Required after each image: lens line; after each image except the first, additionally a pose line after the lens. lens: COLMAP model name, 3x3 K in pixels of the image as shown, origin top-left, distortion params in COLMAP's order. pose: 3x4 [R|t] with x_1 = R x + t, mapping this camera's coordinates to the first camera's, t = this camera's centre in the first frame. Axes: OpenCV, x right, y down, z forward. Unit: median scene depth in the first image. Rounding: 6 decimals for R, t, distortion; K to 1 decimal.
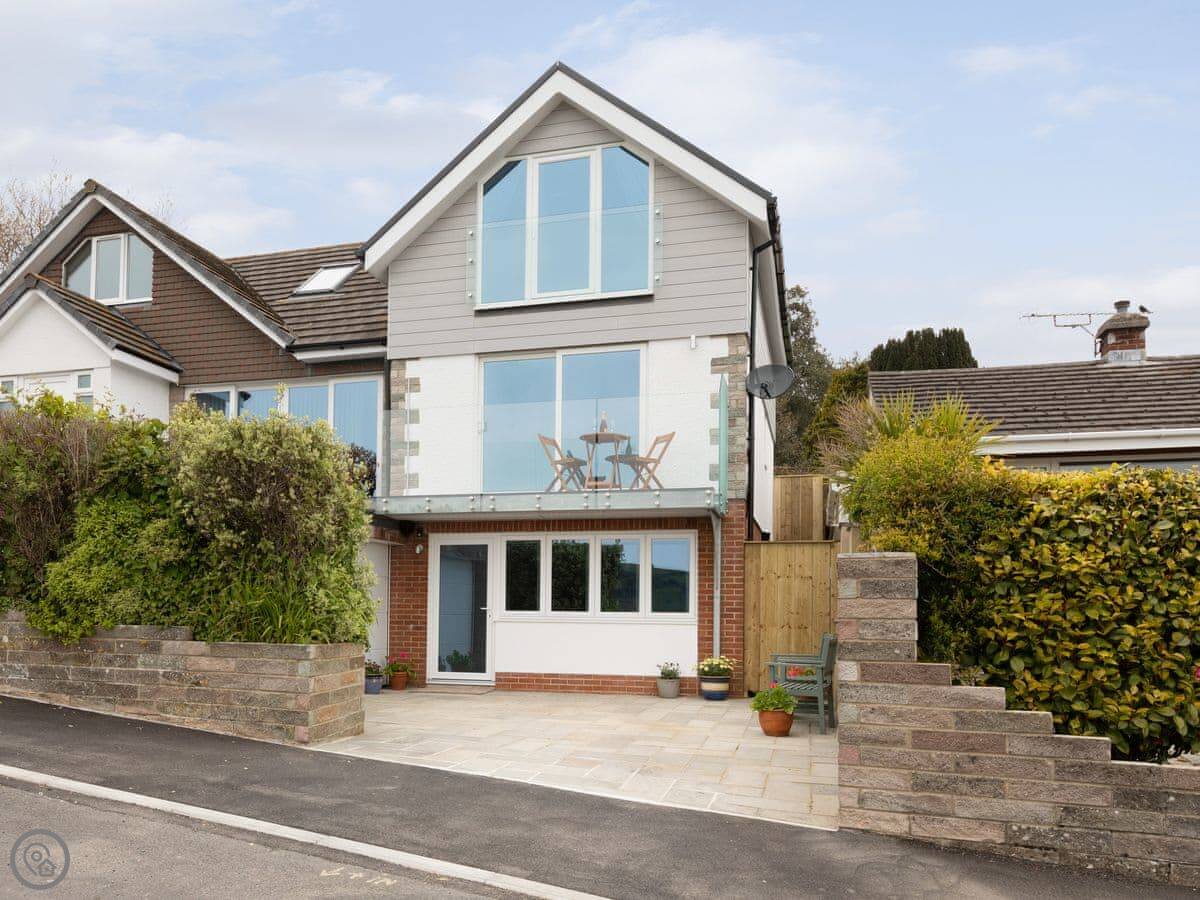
lens RADIAL K [[2506.3, 0, 600.0], [0, 2506.3, 450.0], [0, 0, 1]] dist [-0.018801, 0.000441]
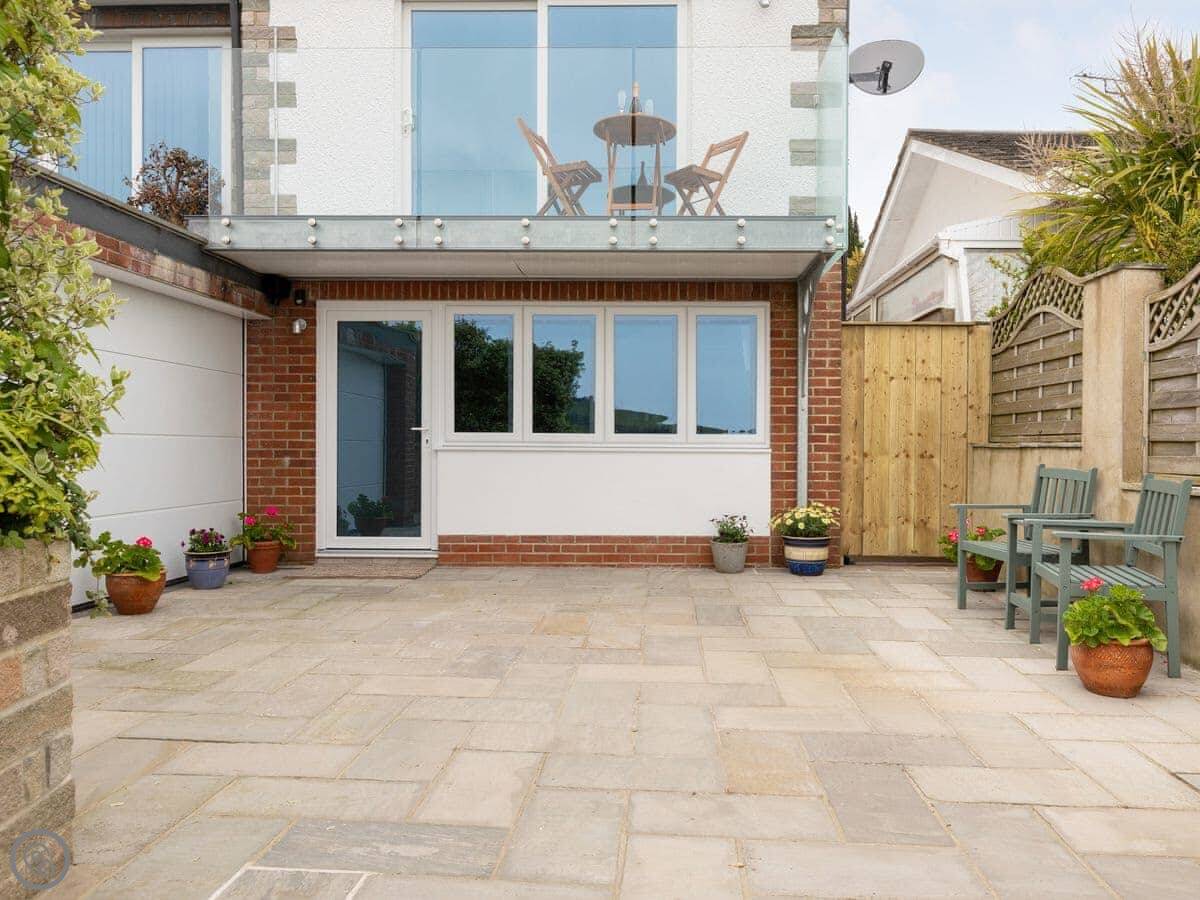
lens RADIAL K [[815.2, 0, 600.0], [0, 815.2, 450.0], [0, 0, 1]] dist [0.002298, -0.000159]
pose [[0.964877, -0.008577, 0.262560, -0.055535], [-0.011489, 0.997133, 0.074796, 0.053702], [-0.262449, -0.075186, 0.962012, 0.808510]]
